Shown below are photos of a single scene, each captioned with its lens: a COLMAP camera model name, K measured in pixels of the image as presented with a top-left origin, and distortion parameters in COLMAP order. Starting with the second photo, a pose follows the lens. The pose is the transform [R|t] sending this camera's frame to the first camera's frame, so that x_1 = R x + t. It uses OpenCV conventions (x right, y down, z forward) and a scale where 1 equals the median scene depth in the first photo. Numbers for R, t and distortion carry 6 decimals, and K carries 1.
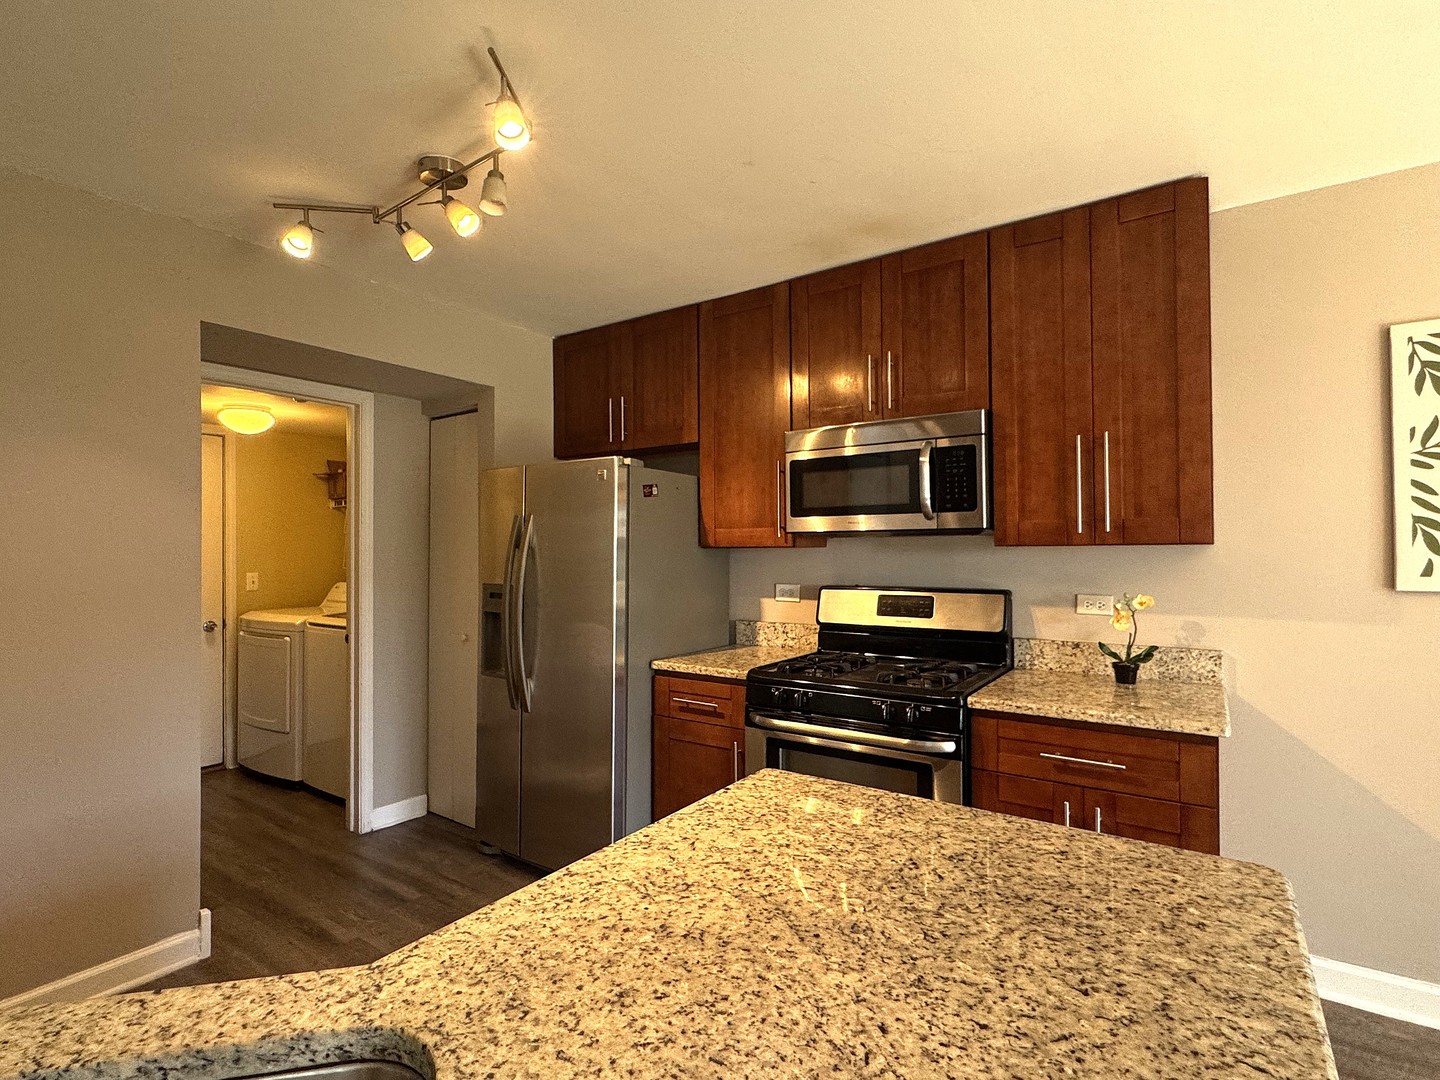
lens RADIAL K [[713.7, 0, 720.0], [0, 713.7, 540.0], [0, 0, 1]] dist [-0.000691, -0.000559]
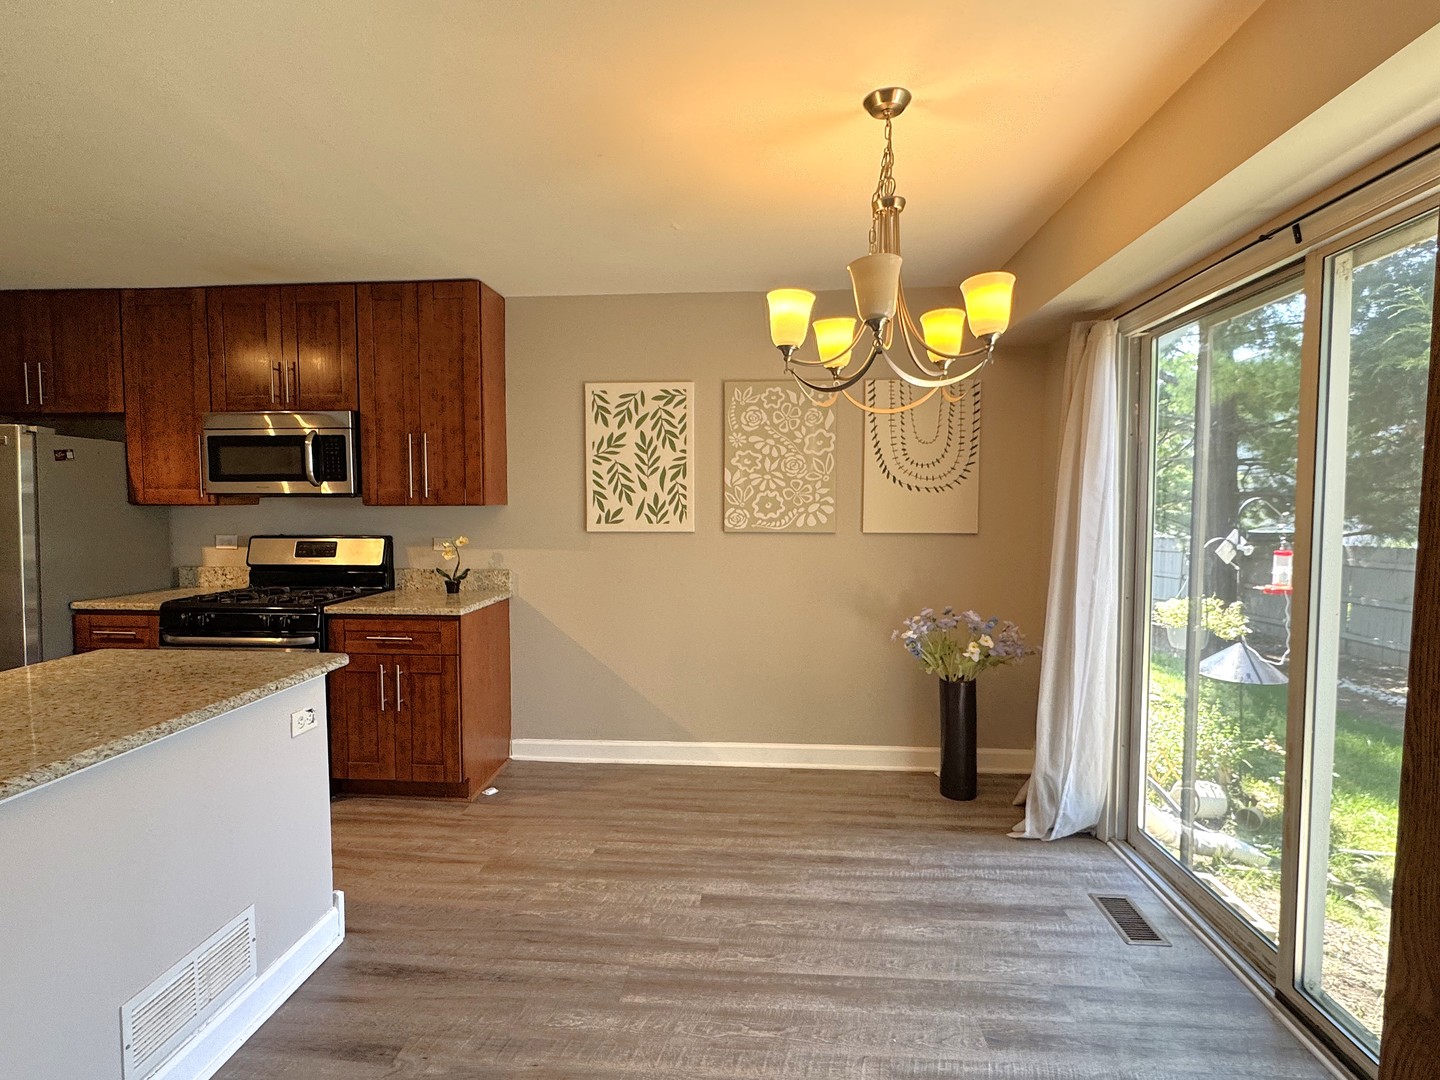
lens RADIAL K [[713.7, 0, 720.0], [0, 713.7, 540.0], [0, 0, 1]] dist [-0.000691, -0.000559]
pose [[0.863569, -0.021487, 0.503773, 0.264371], [-0.012590, 0.997861, 0.064144, -0.022814], [-0.504074, -0.061735, 0.861451, -0.595886]]
